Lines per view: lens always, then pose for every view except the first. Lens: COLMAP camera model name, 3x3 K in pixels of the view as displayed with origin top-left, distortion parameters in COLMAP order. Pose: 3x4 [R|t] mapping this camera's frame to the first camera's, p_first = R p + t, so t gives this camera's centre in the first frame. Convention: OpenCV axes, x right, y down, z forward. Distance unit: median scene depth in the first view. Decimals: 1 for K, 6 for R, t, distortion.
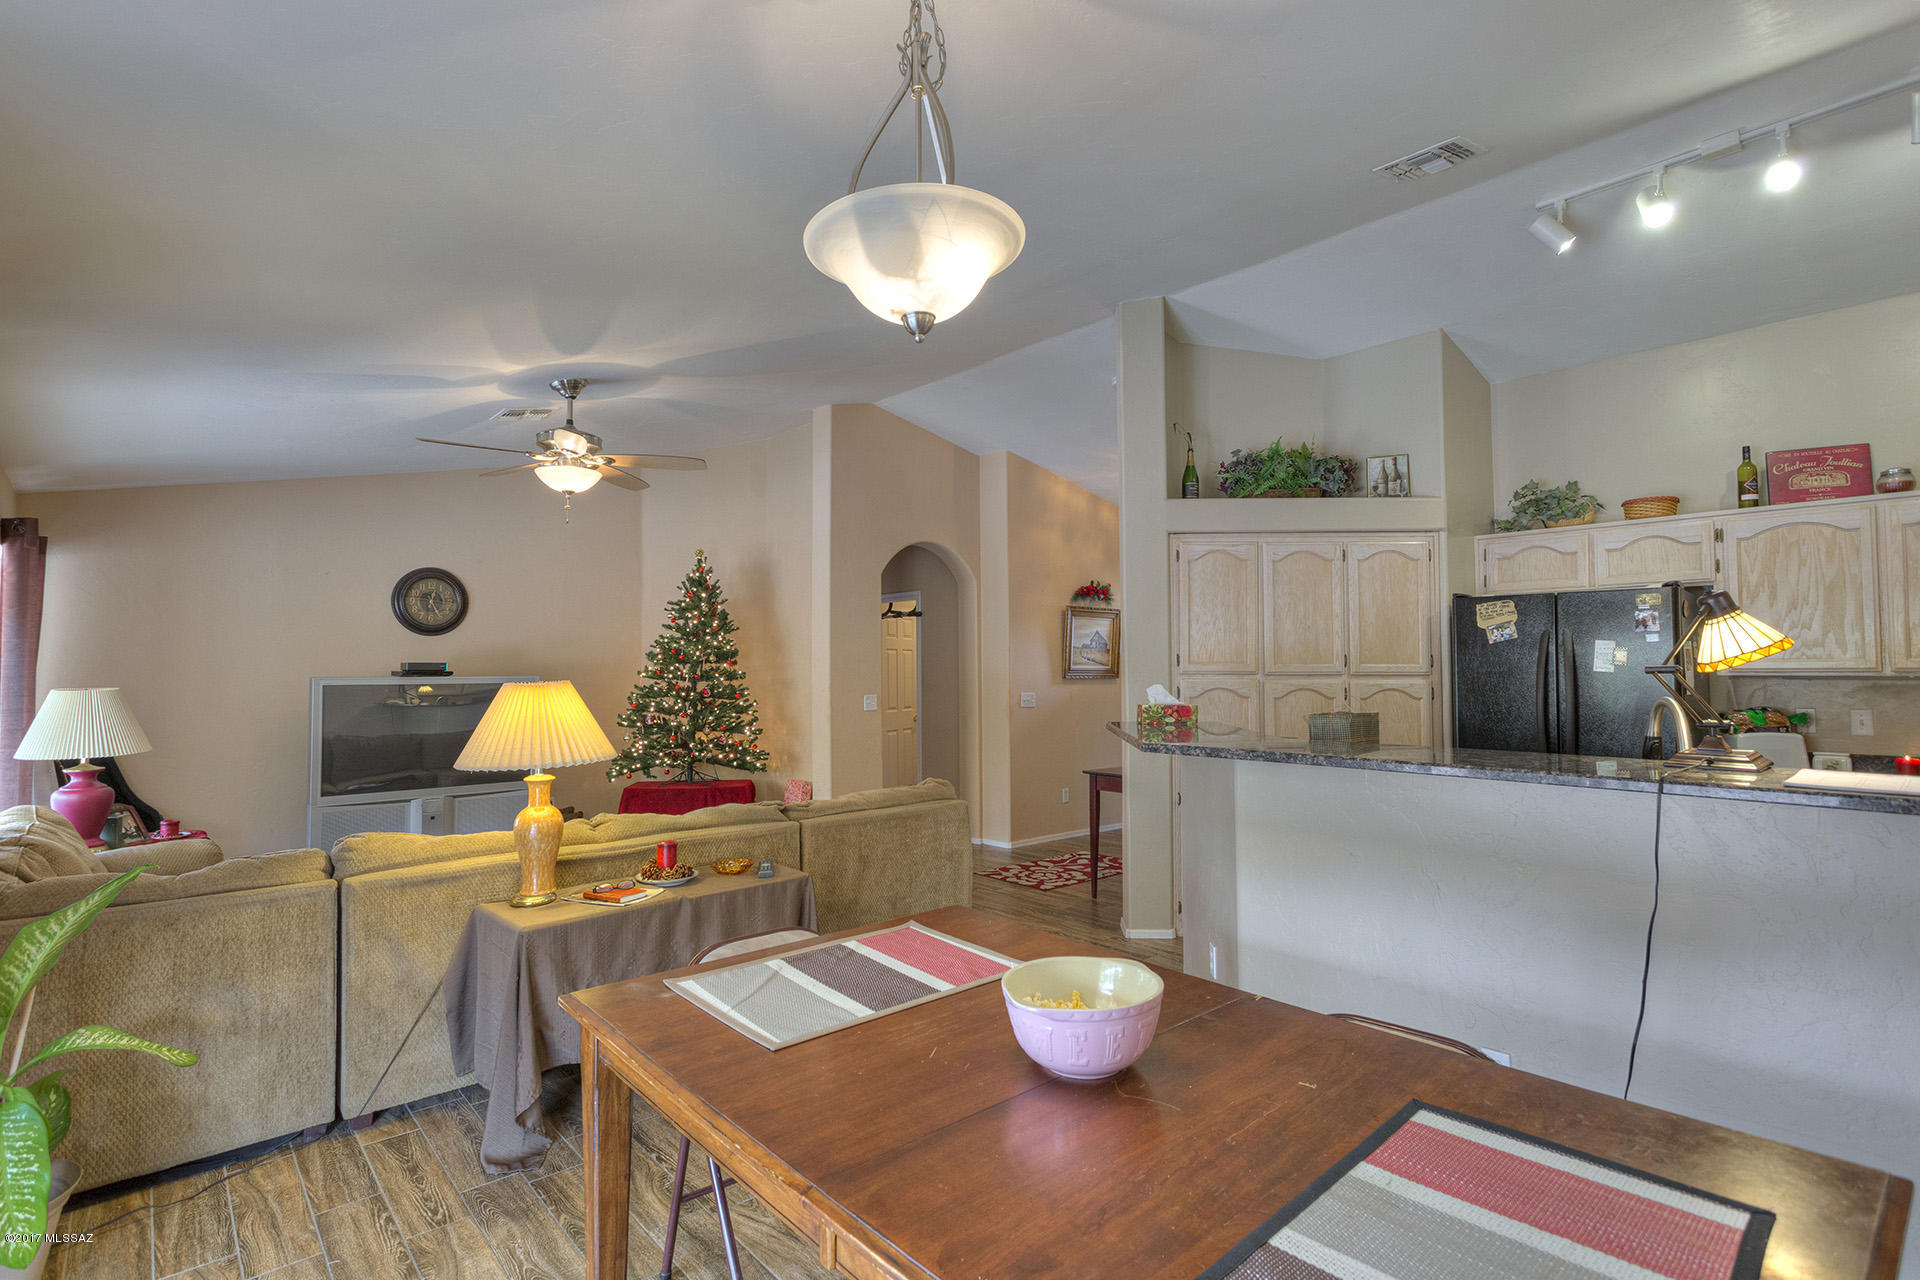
lens RADIAL K [[936.8, 0, 962.7], [0, 936.8, 638.4], [0, 0, 1]] dist [0.003900, 0.002095]
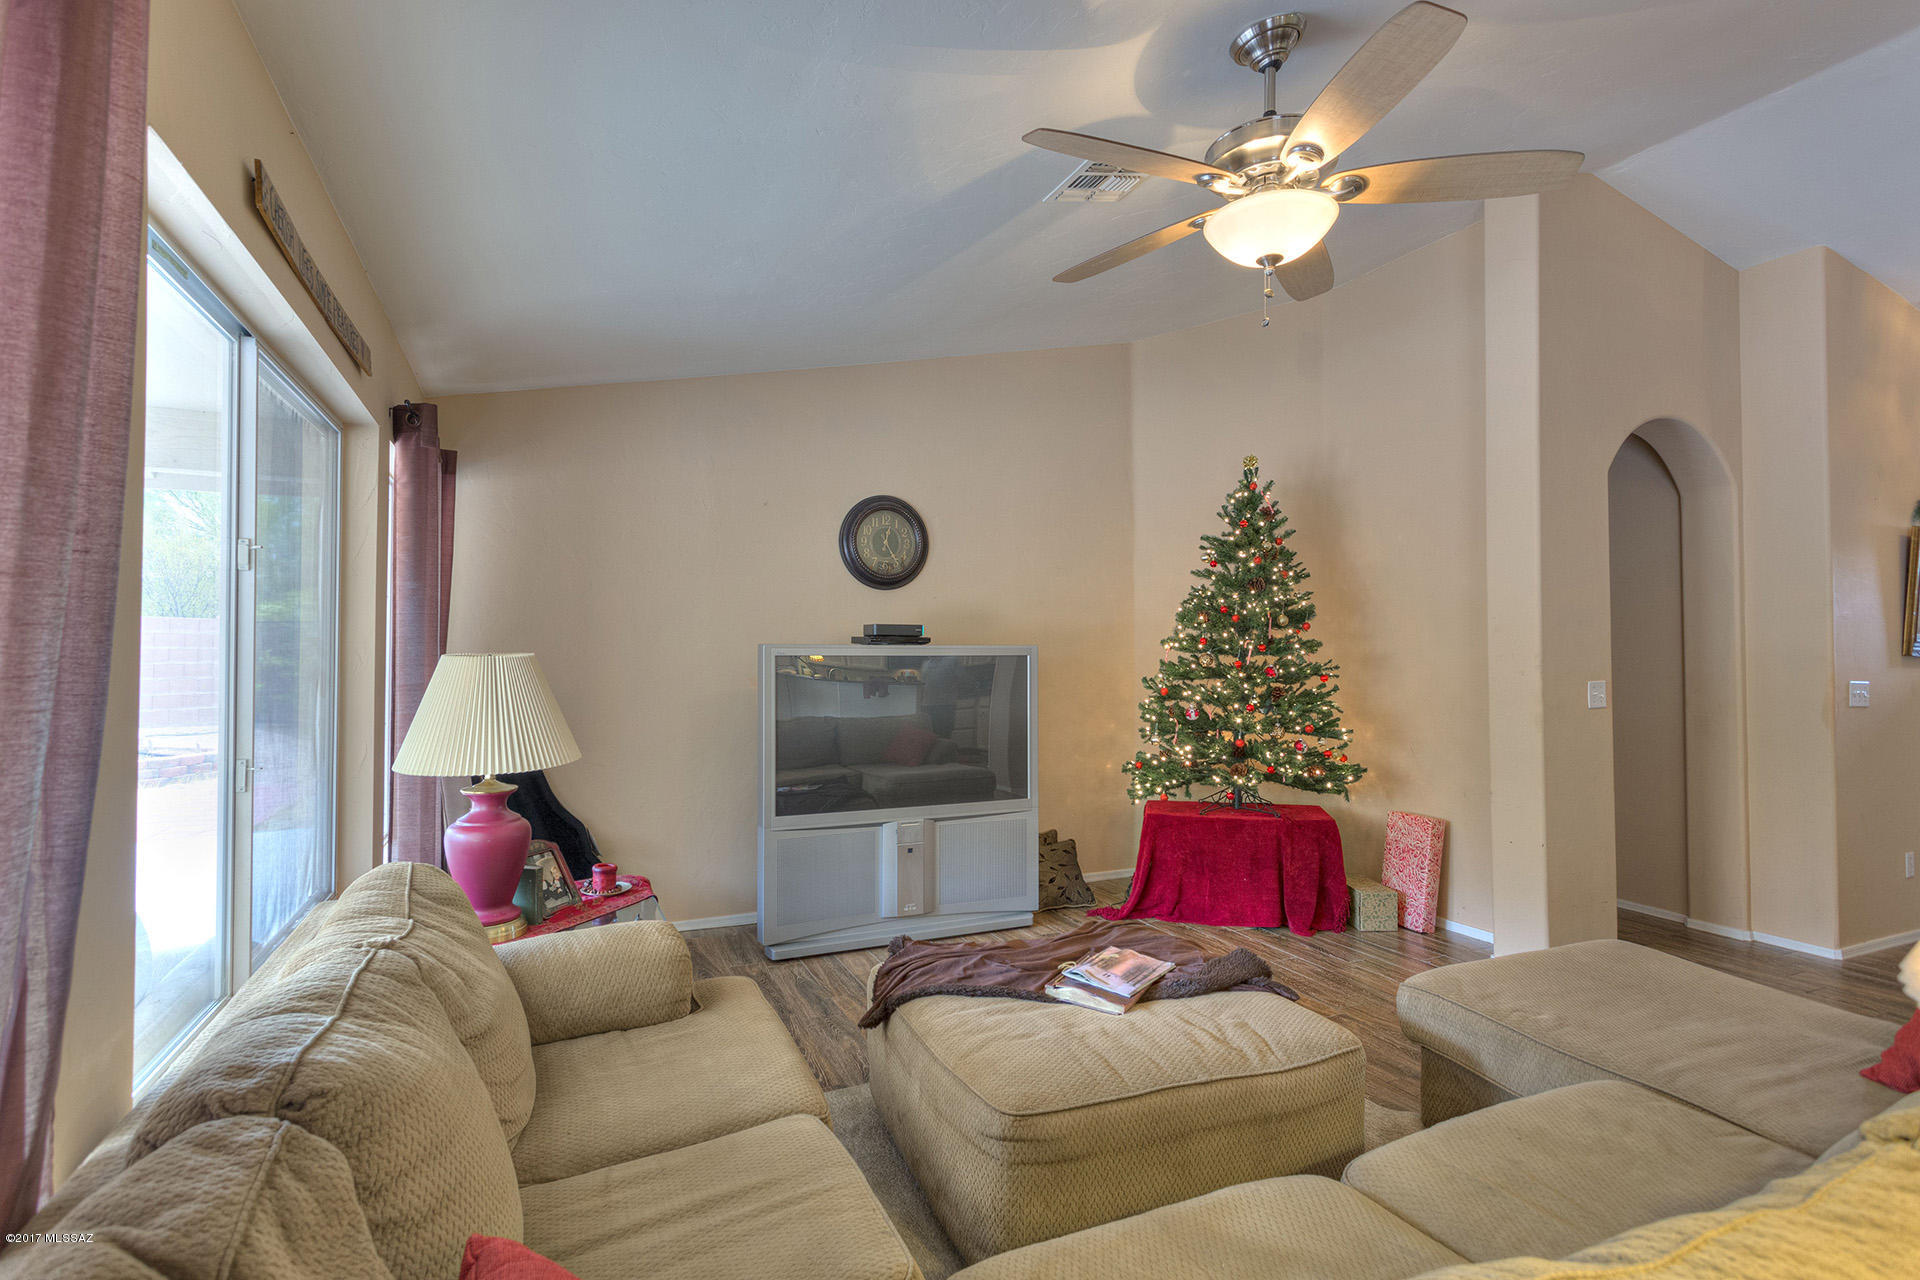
lens RADIAL K [[936.8, 0, 959.2], [0, 936.8, 643.2], [0, 0, 1]] dist [0.003900, 0.002095]
pose [[0.949188, 0.003267, -0.314694, -0.314273], [0.005281, 0.999640, 0.026306, 0.021669], [0.314667, -0.026631, 0.948829, 0.361017]]
